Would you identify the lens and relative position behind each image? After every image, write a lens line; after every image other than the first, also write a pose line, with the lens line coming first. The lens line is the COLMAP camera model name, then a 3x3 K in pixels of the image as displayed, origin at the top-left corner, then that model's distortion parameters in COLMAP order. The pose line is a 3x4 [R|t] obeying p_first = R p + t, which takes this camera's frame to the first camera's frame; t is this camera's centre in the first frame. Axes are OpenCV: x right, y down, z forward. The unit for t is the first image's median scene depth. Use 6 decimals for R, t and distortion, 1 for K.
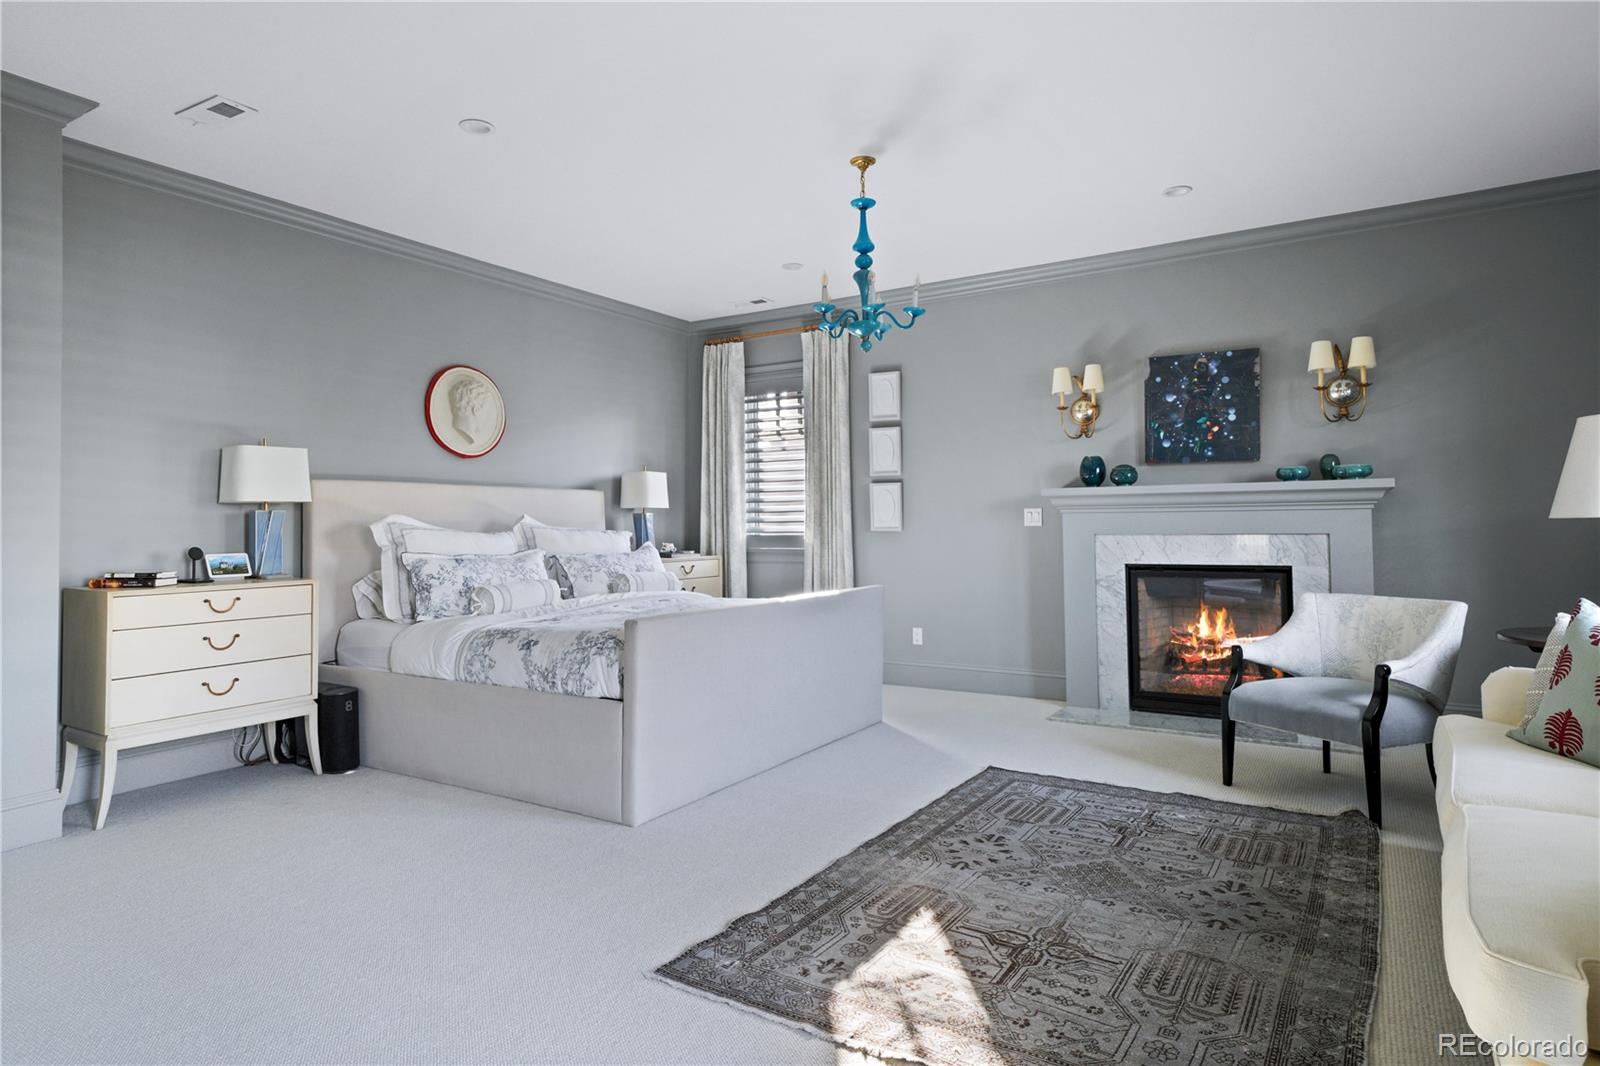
lens RADIAL K [[890.3, 0, 806.7], [0, 890.3, 502.6], [0, 0, 1]] dist [0.016537, 0.001320]
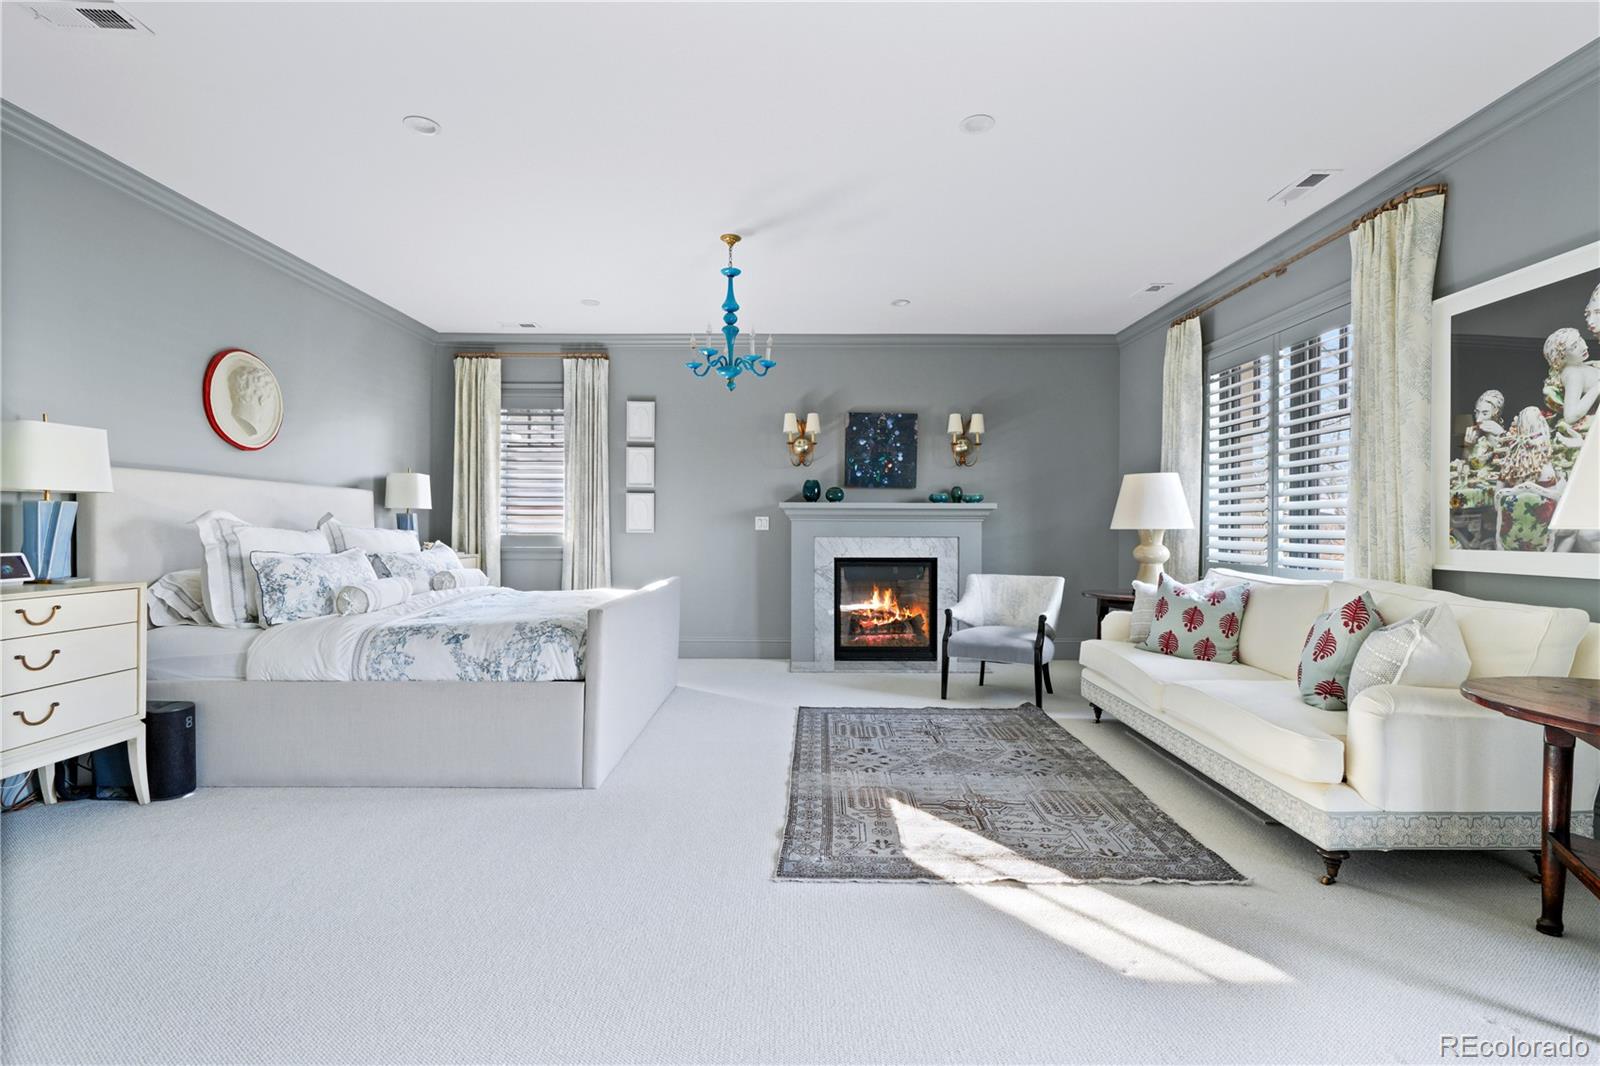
lens RADIAL K [[728.3, 0, 798.5], [0, 728.3, 531.2], [0, 0, 1]] dist [0.007120, 0.001337]
pose [[0.853869, 0.010396, 0.520383, -0.369897], [-0.025115, 0.999459, 0.021243, 0.004892], [-0.519881, -0.031208, 0.853668, 0.060270]]
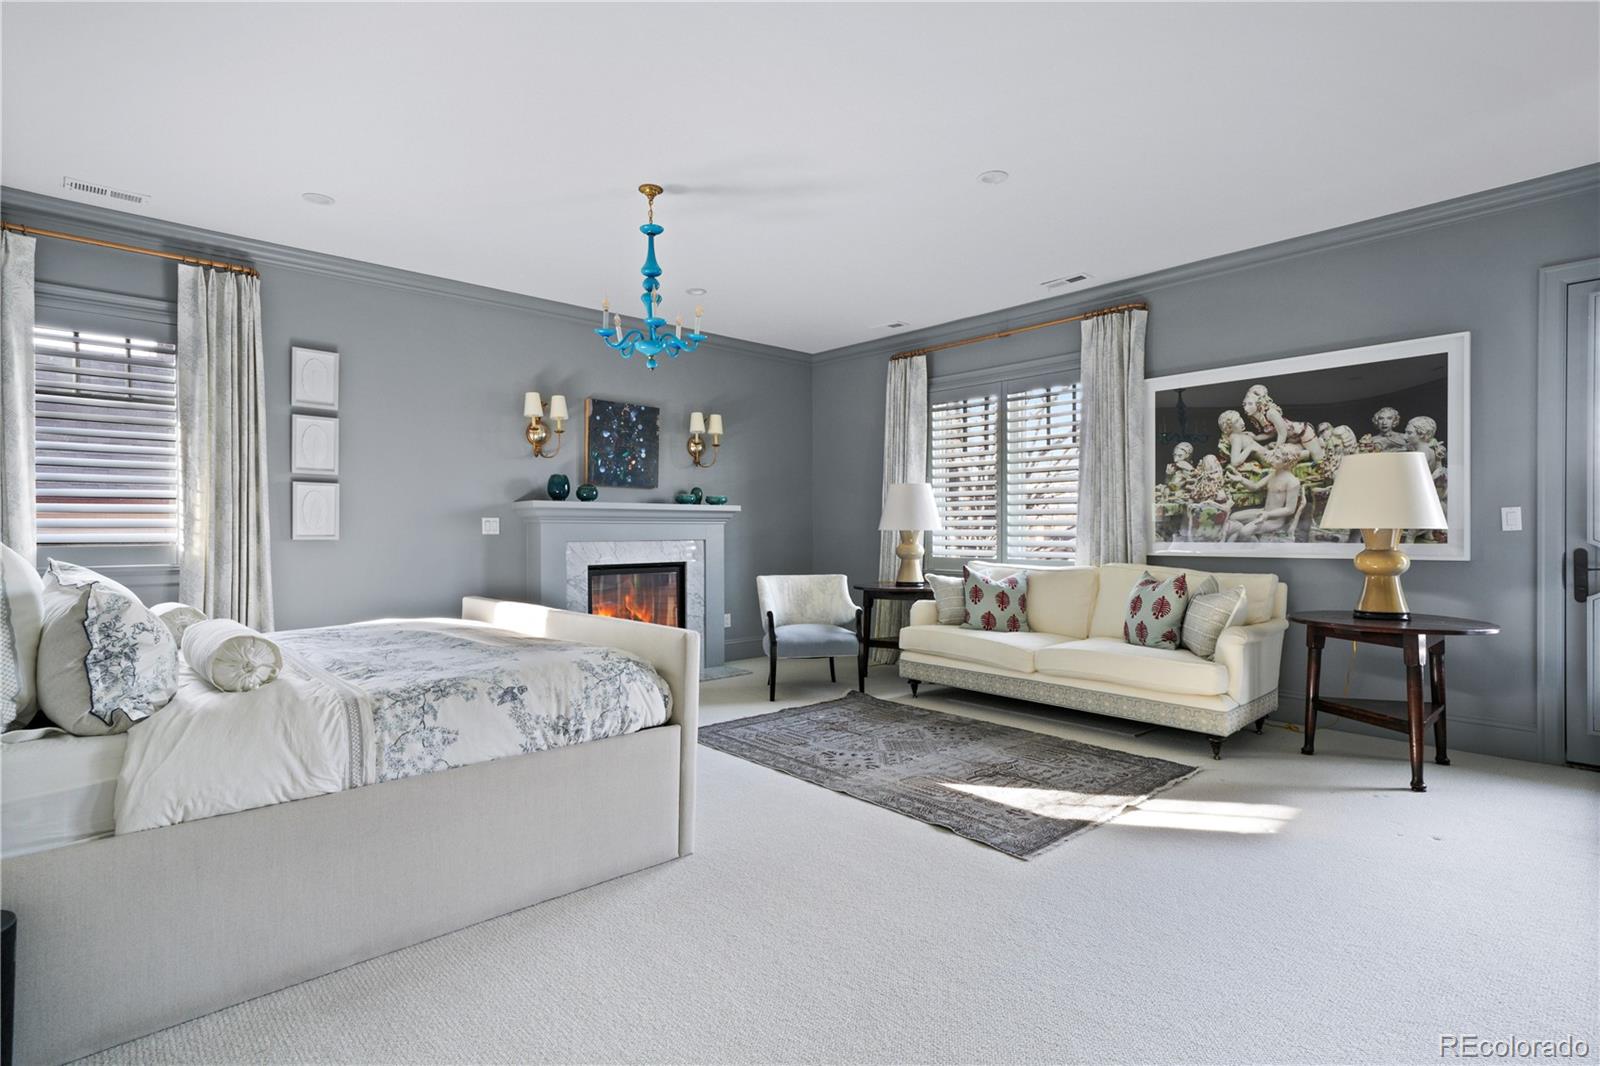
lens RADIAL K [[789.0, 0, 794.1], [0, 789.0, 534.1], [0, 0, 1]] dist [0.012111, 0.002433]
pose [[0.282071, 0.004597, 0.959382, -0.764674], [-0.024747, 0.999691, 0.002486, 0.020636], [-0.959074, -0.024443, 0.282098, 0.538379]]
